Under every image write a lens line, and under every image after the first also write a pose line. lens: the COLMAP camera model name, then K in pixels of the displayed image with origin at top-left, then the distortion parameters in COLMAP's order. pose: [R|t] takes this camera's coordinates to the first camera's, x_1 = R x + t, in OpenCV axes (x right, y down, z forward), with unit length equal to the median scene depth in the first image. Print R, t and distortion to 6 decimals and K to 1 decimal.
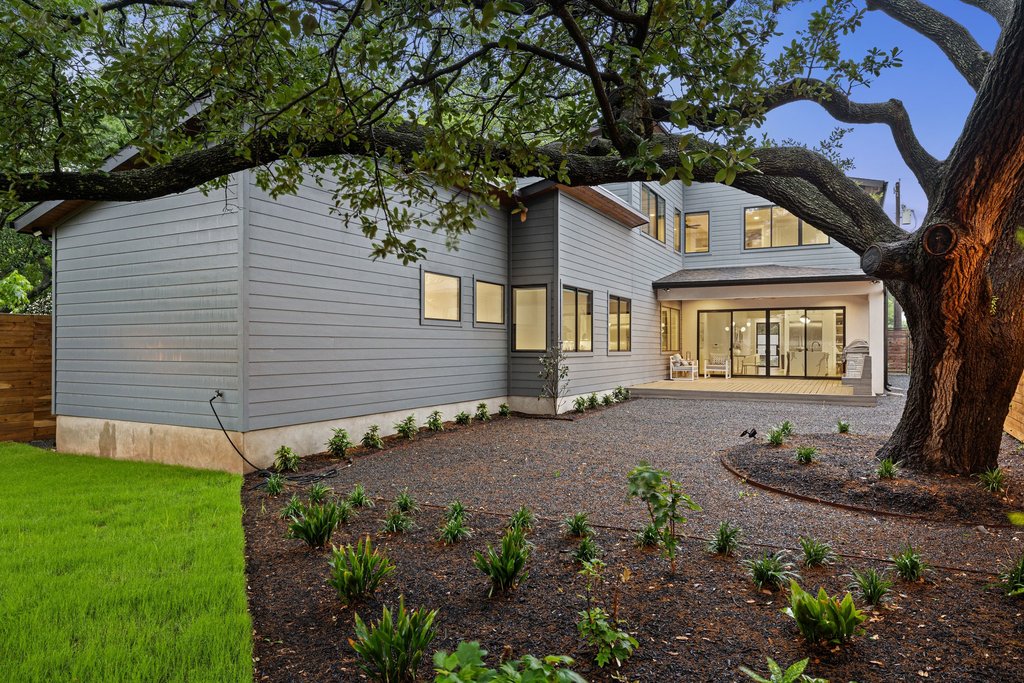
lens RADIAL K [[612.4, 0, 525.9], [0, 612.4, 349.1], [0, 0, 1]] dist [0.000575, -0.002098]
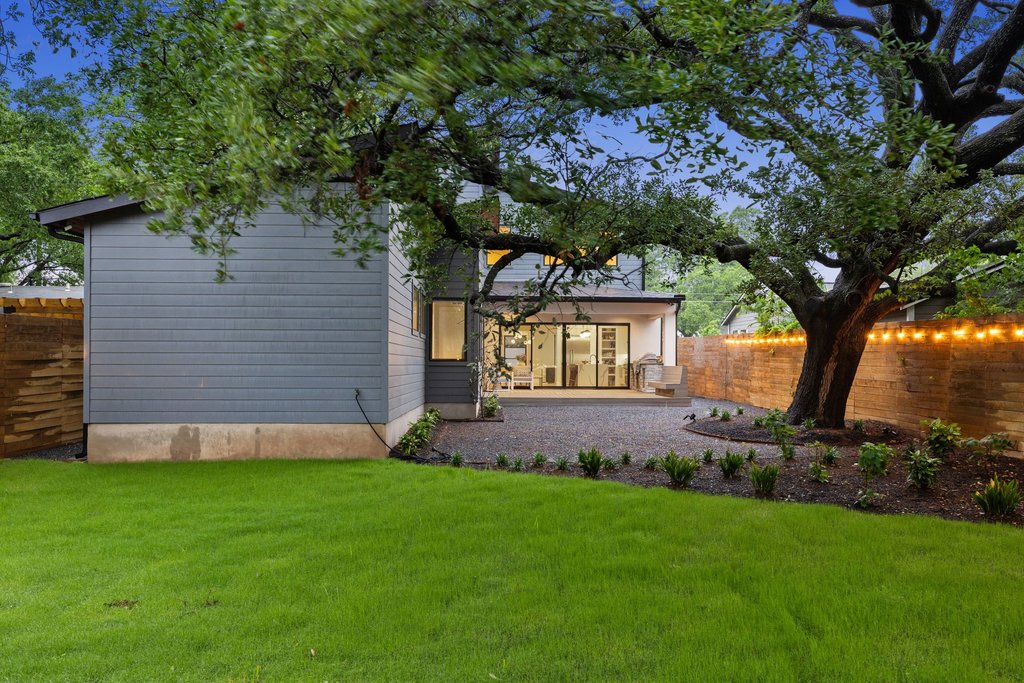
lens RADIAL K [[759.3, 0, 512.8], [0, 759.3, 362.2], [0, 0, 1]] dist [-0.000859, 0.000760]
pose [[0.893483, 0.001864, 0.449092, -0.751223], [-0.000088, 0.999992, -0.003977, 0.017172], [-0.449096, 0.003514, 0.893477, -0.370851]]
